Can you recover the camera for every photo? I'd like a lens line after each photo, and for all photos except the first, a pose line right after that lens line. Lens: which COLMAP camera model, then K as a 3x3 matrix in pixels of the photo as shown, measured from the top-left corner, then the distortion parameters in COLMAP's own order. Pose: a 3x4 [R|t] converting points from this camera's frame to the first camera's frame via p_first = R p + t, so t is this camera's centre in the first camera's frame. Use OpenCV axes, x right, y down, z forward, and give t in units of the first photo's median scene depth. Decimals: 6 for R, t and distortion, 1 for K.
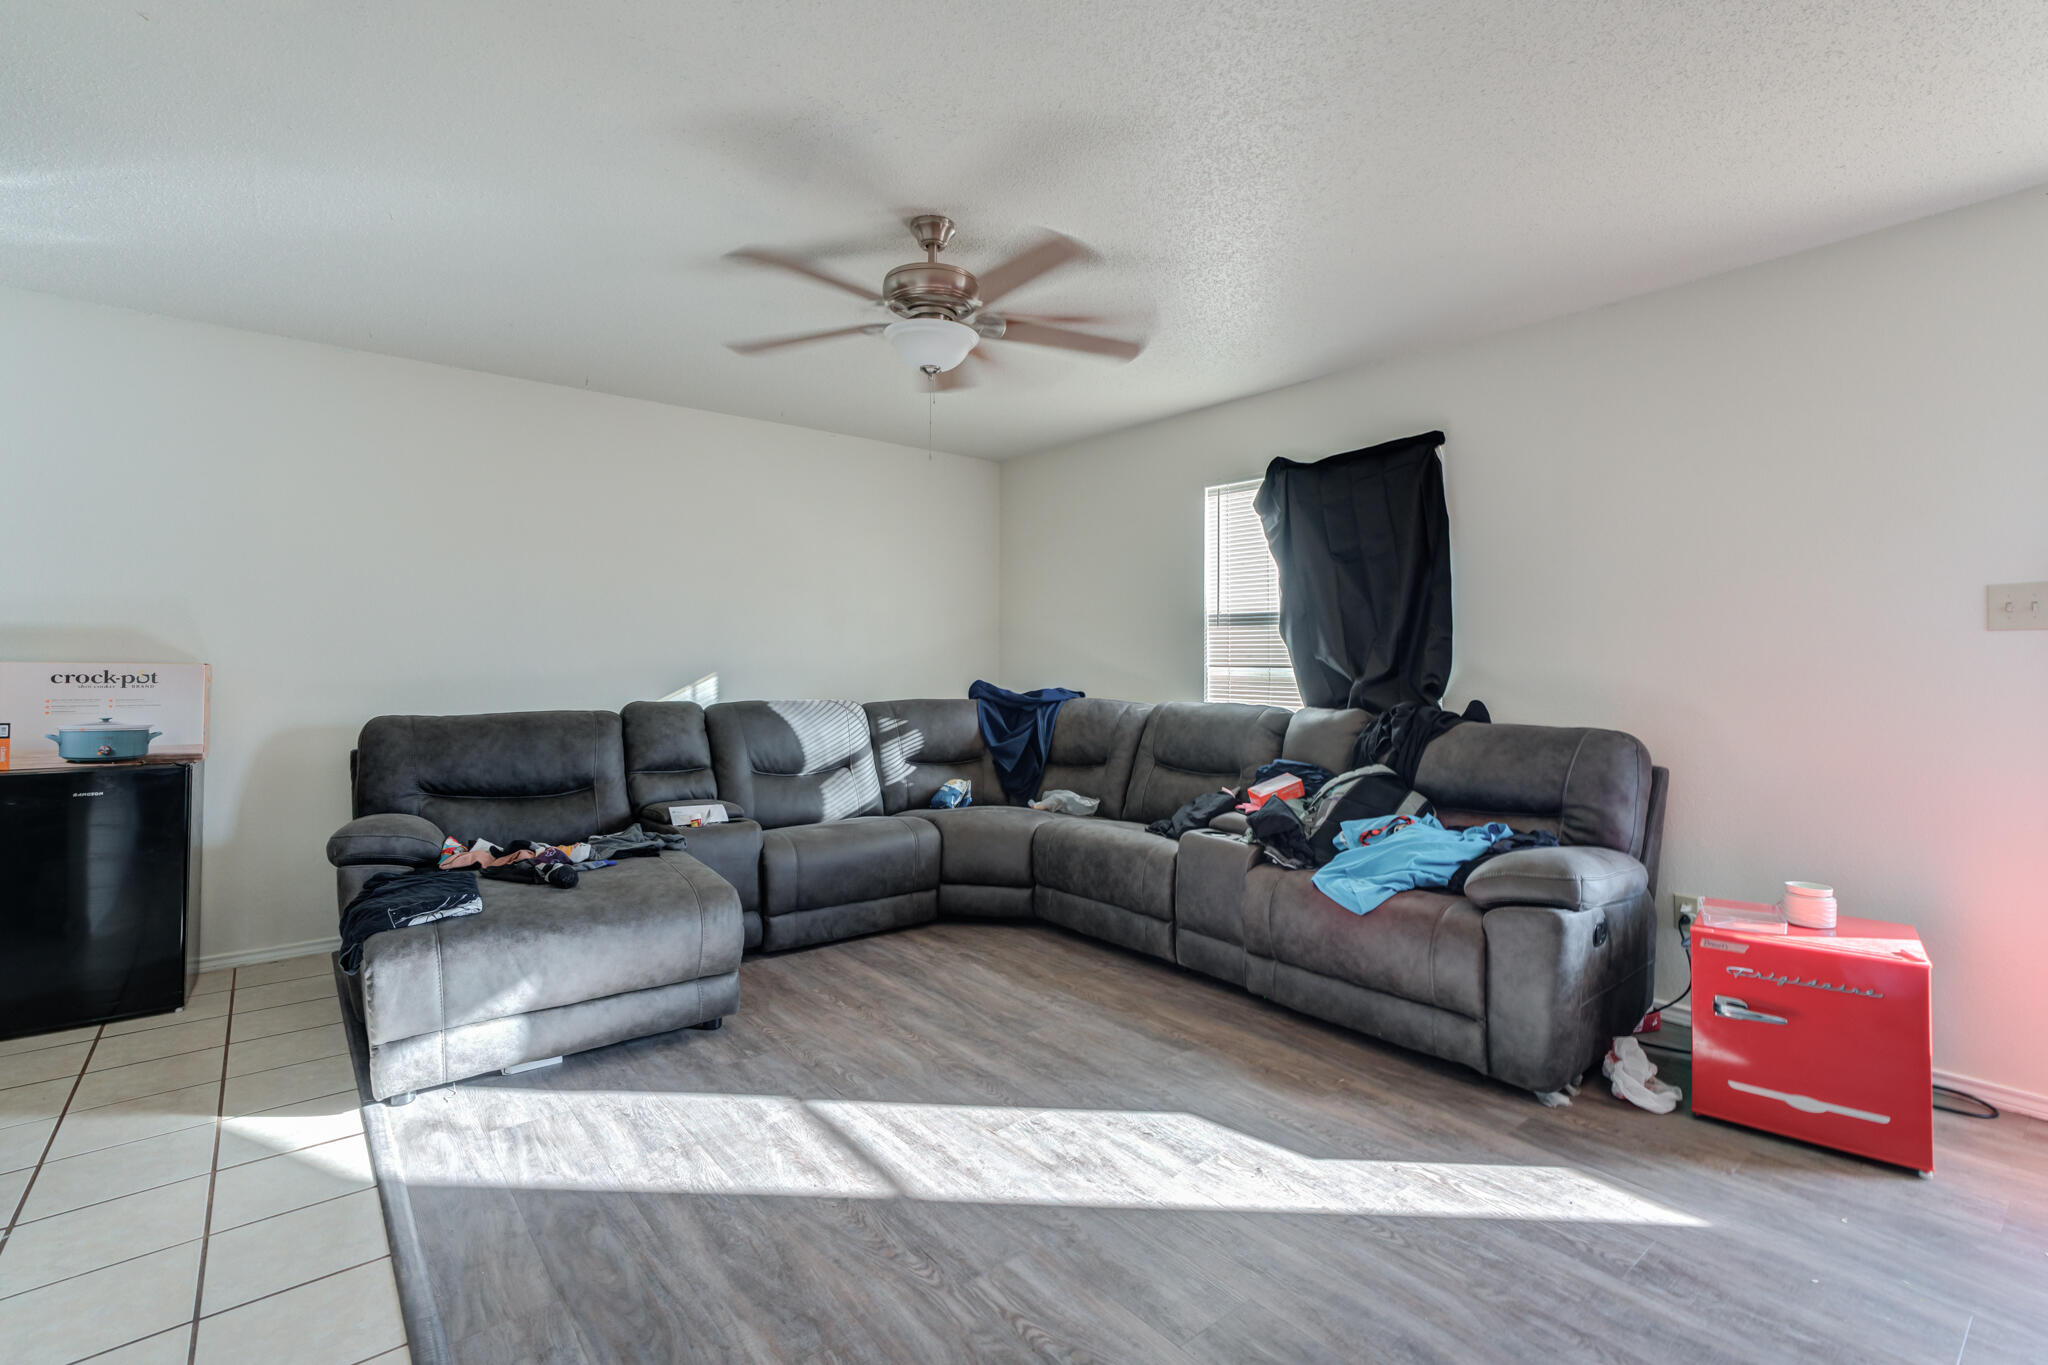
lens RADIAL K [[936.9, 0, 1026.3], [0, 936.9, 662.9], [0, 0, 1]] dist [-0.014558, 0.015165]
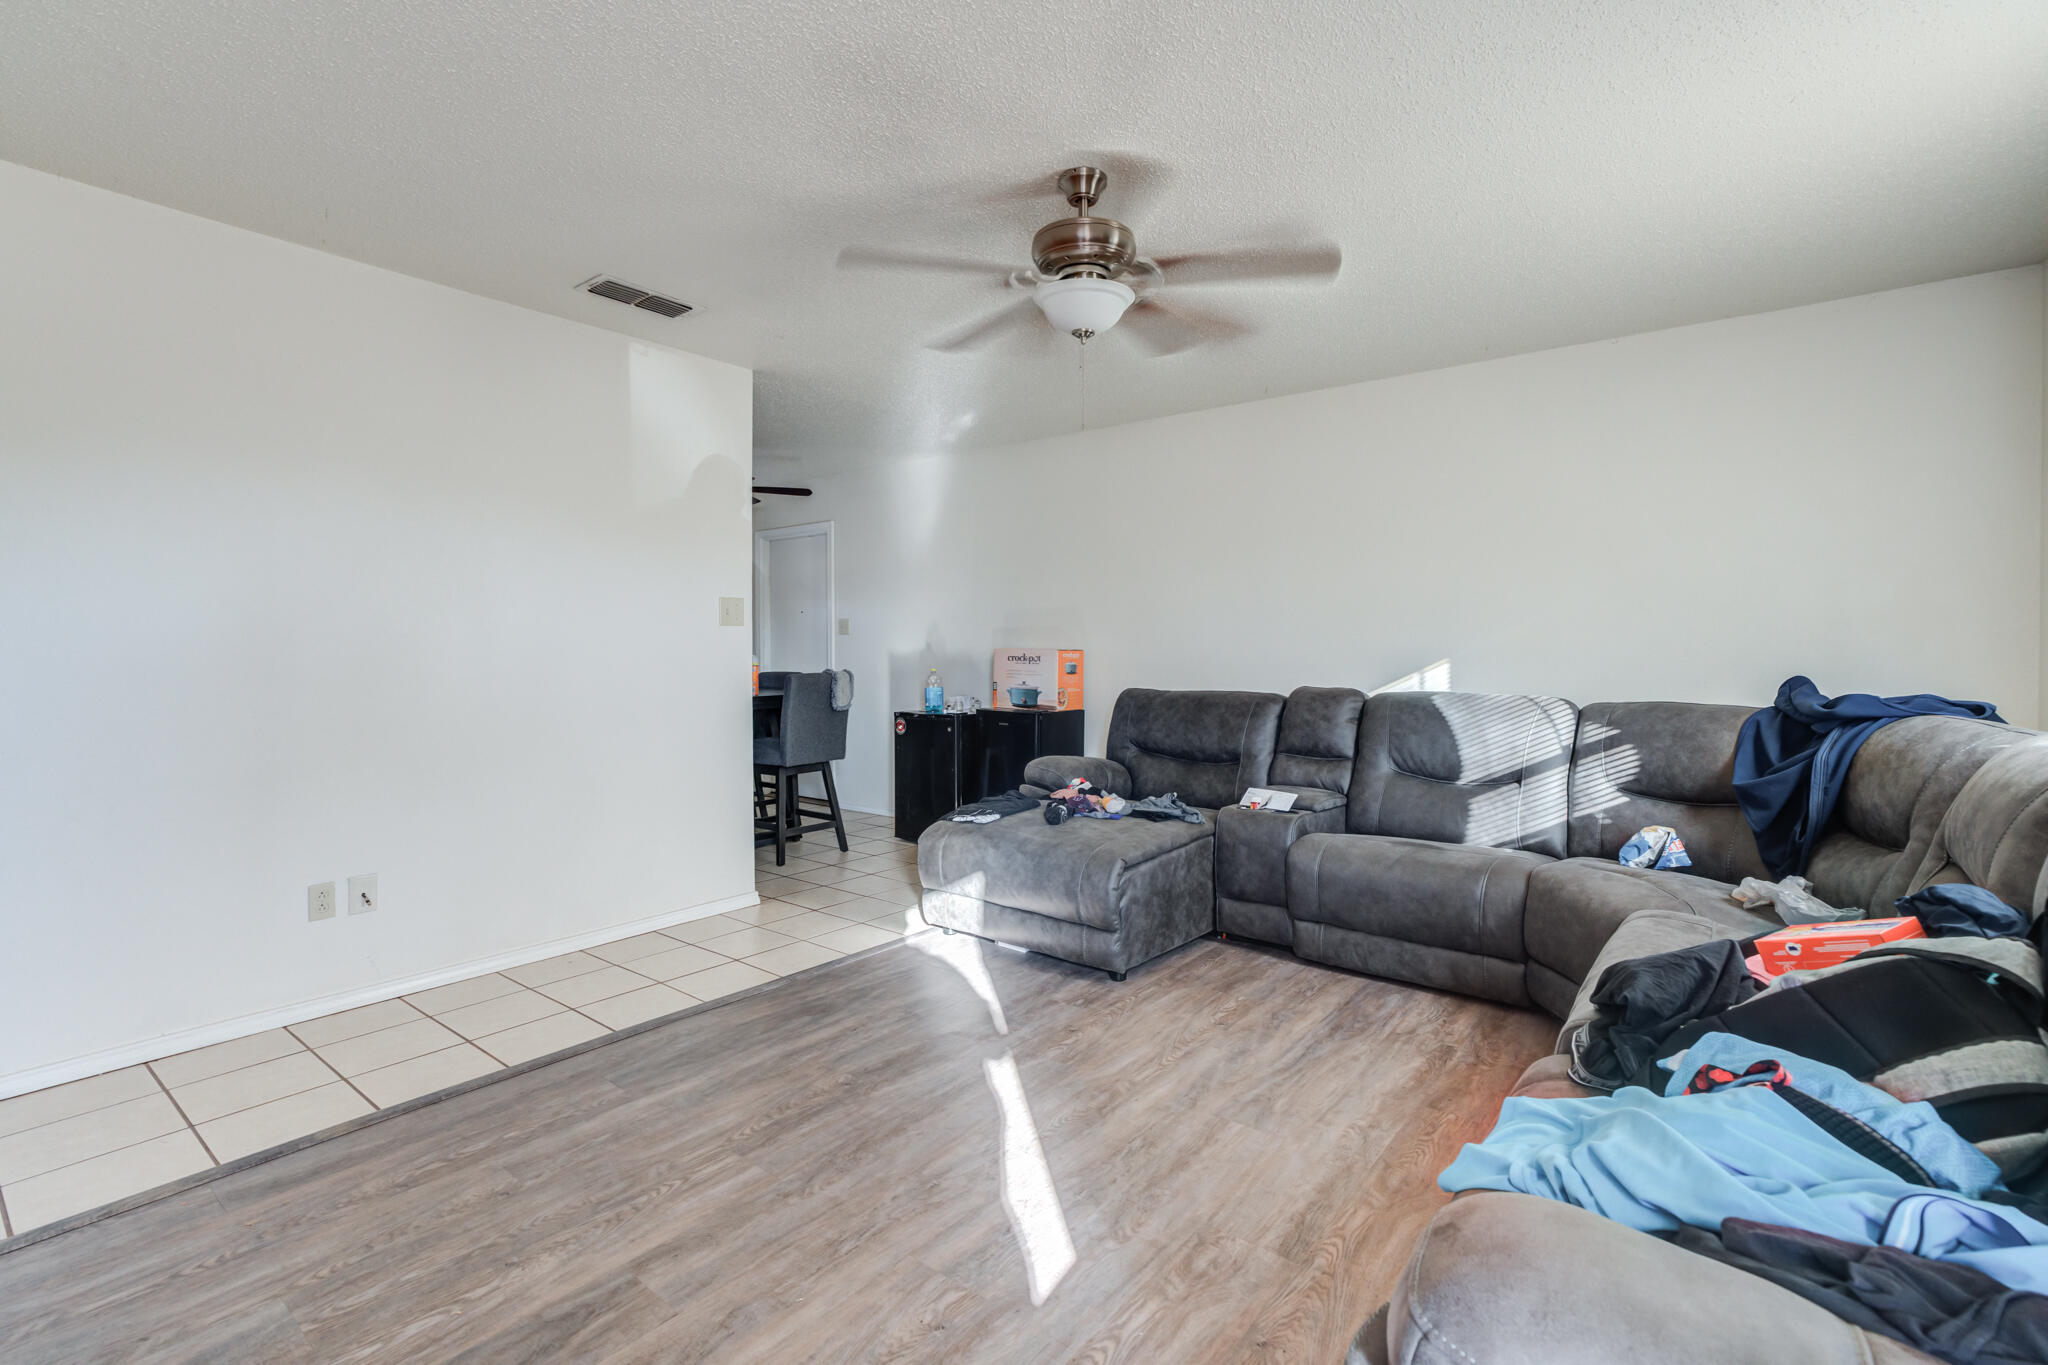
lens RADIAL K [[936.9, 0, 1026.3], [0, 936.9, 662.9], [0, 0, 1]] dist [-0.014558, 0.015165]
pose [[0.209490, 0.010732, -0.977752, 0.566149], [-0.000365, 0.999941, 0.010898, 0.004786], [0.977811, -0.001926, 0.209481, 0.526551]]
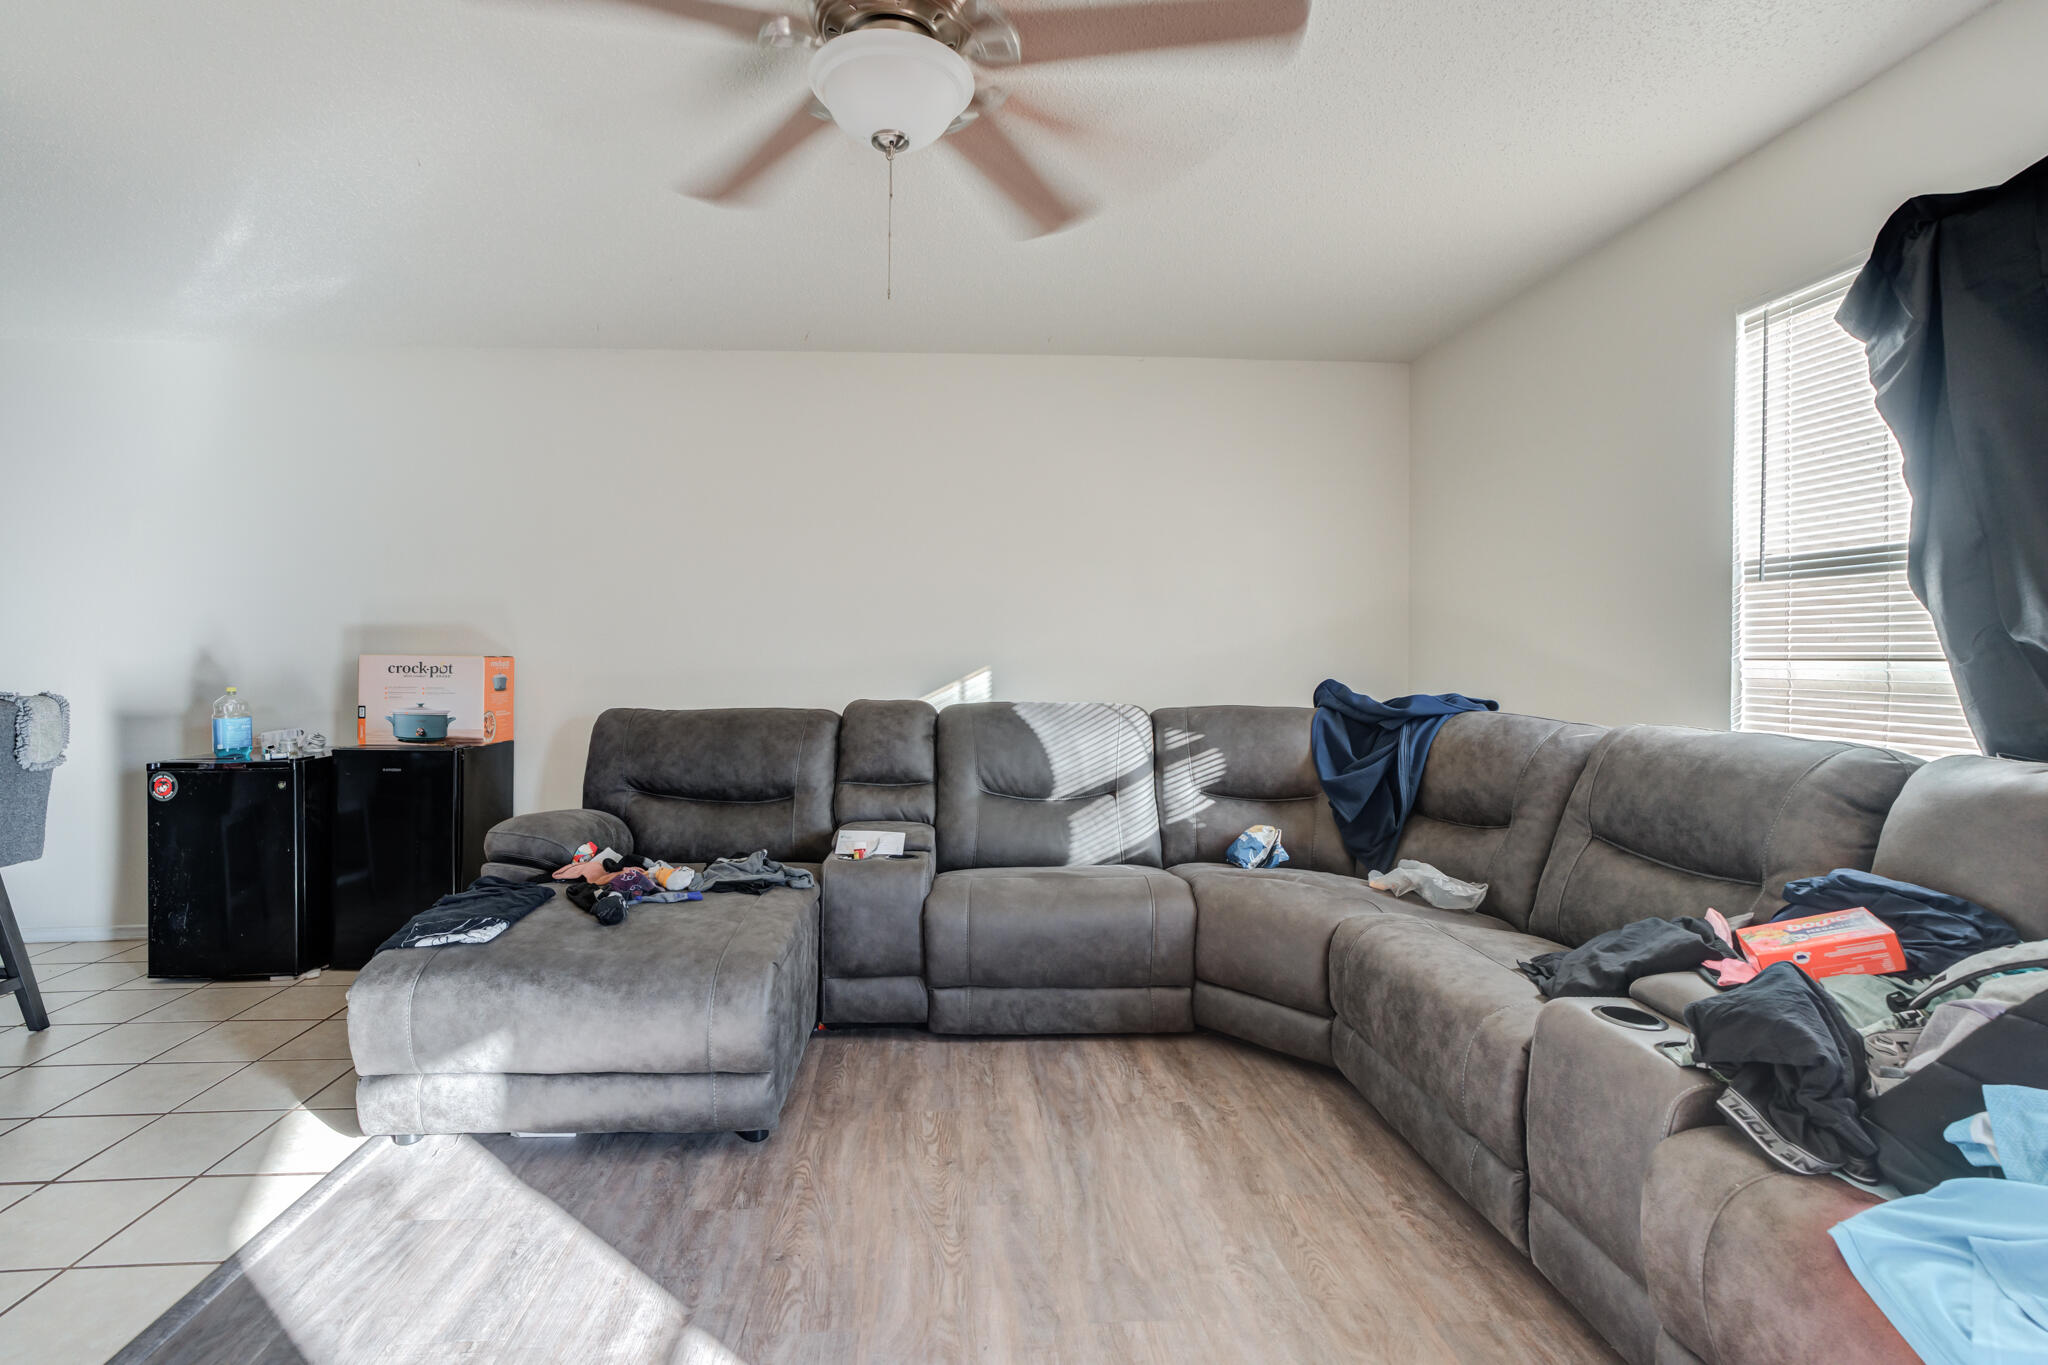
lens RADIAL K [[946.0, 0, 976.0], [0, 946.0, 665.5], [0, 0, 1]] dist [-0.015130, 0.014150]
pose [[0.799761, 0.004063, -0.600305, 0.206652], [0.001144, 0.999965, 0.008292, 0.002765], [0.600318, -0.007318, 0.799728, 0.397258]]
